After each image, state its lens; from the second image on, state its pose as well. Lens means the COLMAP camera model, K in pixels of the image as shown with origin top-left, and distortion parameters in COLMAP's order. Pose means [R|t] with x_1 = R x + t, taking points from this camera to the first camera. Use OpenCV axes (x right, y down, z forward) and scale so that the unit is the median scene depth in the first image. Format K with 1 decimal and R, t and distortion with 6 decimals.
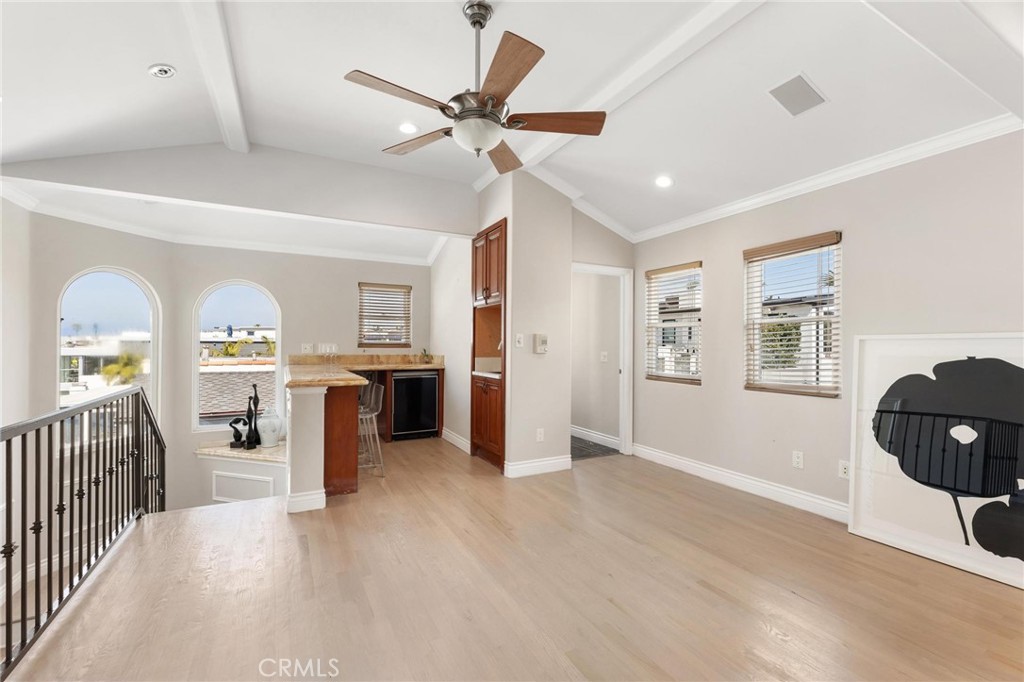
lens RADIAL K [[427.2, 0, 514.5], [0, 427.2, 343.3], [0, 0, 1]] dist [-0.003321, -0.000403]
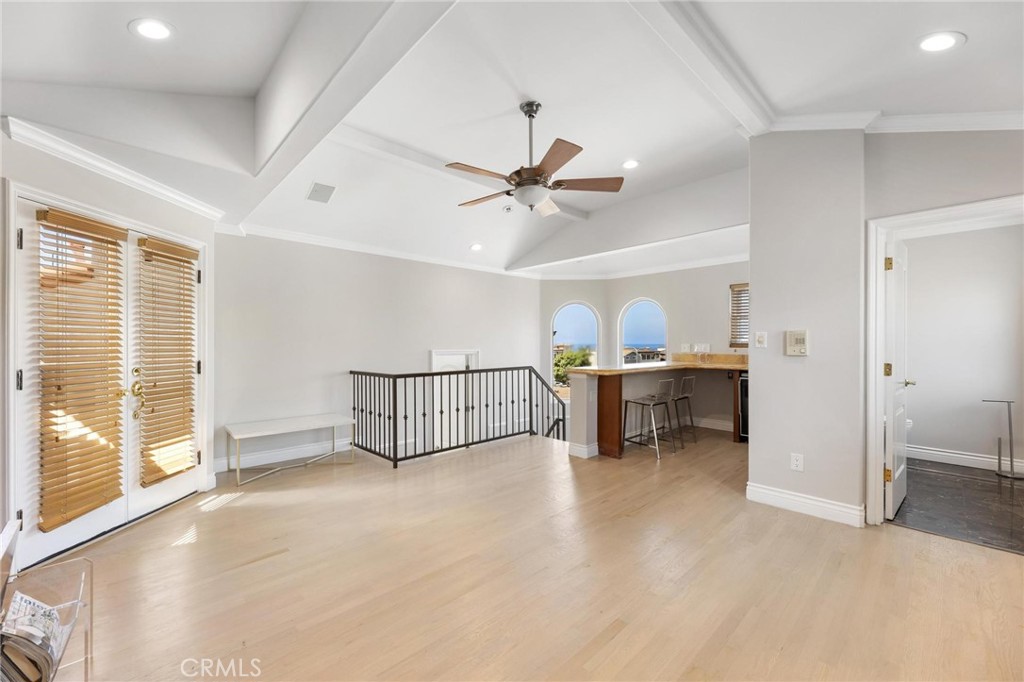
lens RADIAL K [[411.9, 0, 515.1], [0, 411.9, 344.3], [0, 0, 1]] dist [0.001631, 0.000203]
pose [[0.261962, -0.003475, -0.965072, 0.649106], [0.006677, 0.999976, -0.001788, 0.001126], [0.965055, -0.005975, 0.261979, 0.320023]]
